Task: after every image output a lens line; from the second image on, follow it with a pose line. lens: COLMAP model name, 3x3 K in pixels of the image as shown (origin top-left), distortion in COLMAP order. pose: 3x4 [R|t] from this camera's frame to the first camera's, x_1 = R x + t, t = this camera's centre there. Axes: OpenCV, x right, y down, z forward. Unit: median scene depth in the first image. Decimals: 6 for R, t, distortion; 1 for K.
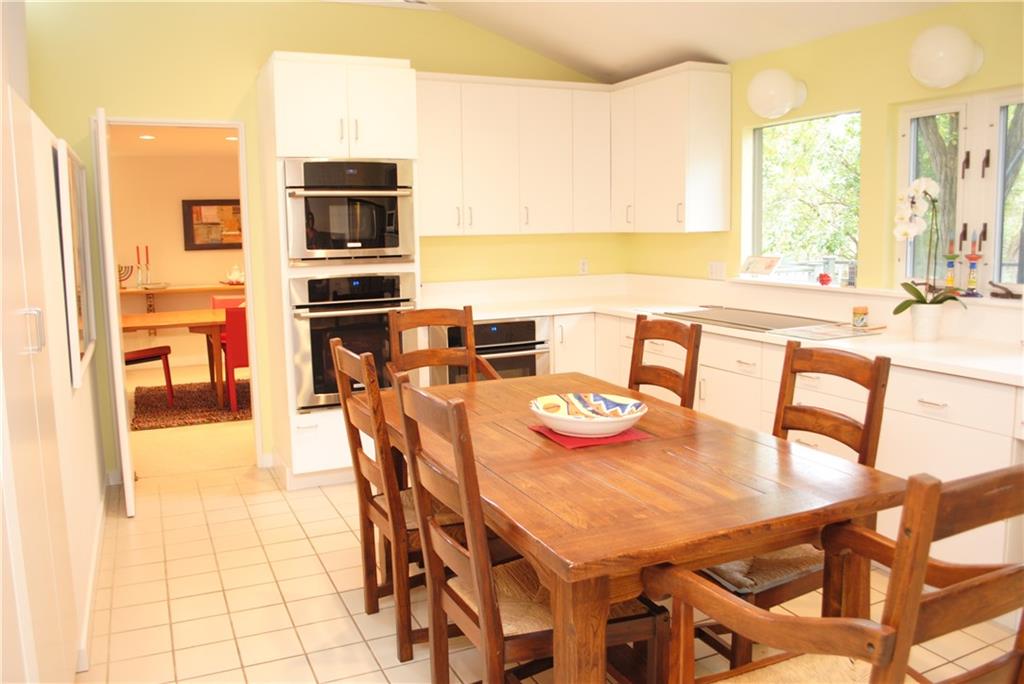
lens RADIAL K [[810.8, 0, 512.1], [0, 810.8, 340.2], [0, 0, 1]] dist [-0.093352, 0.006329]
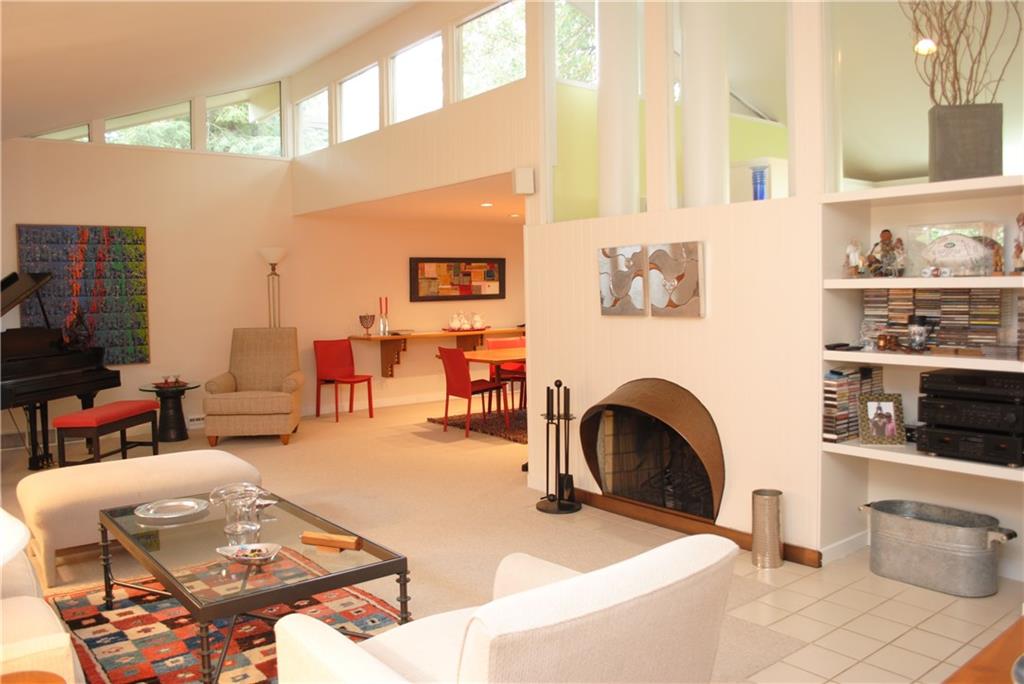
lens RADIAL K [[810.8, 0, 509.4], [0, 810.8, 338.9], [0, 0, 1]] dist [-0.093352, 0.006329]
pose [[0.978968, -0.012545, 0.203627, -0.506522], [0.028390, 0.996773, -0.075078, 0.030731], [-0.202028, 0.079280, 0.976166, -0.148412]]
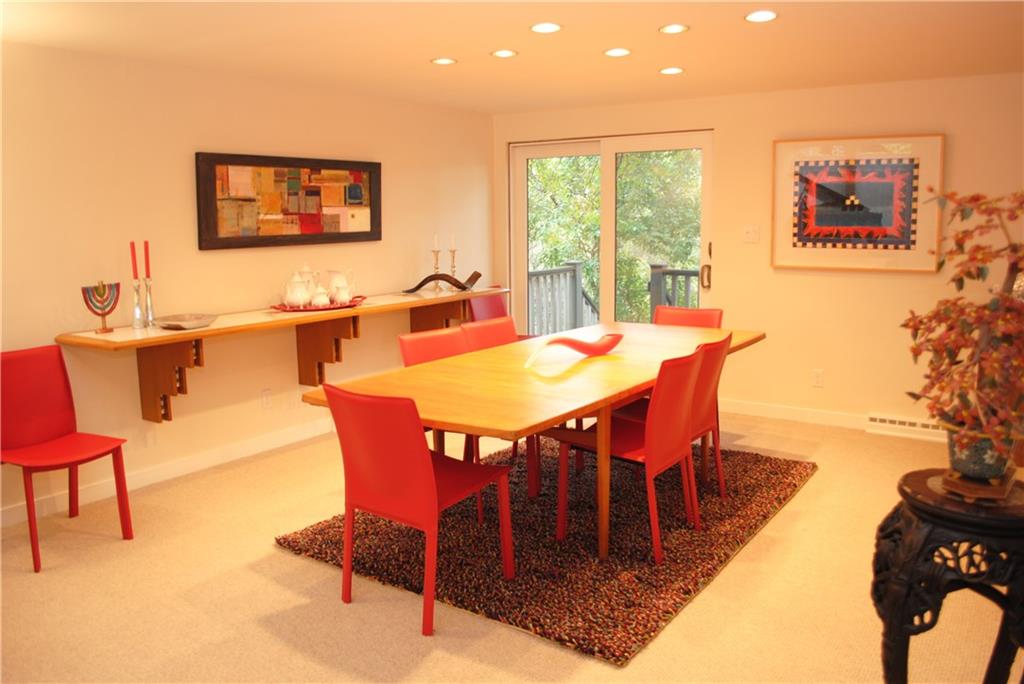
lens RADIAL K [[810.8, 0, 515.6], [0, 810.8, 333.0], [0, 0, 1]] dist [-0.093352, 0.006329]
pose [[0.867546, -0.062302, 0.493439, -0.490992], [0.063313, 0.997886, 0.014679, -0.052594], [-0.493310, 0.018507, 0.869656, 0.444755]]
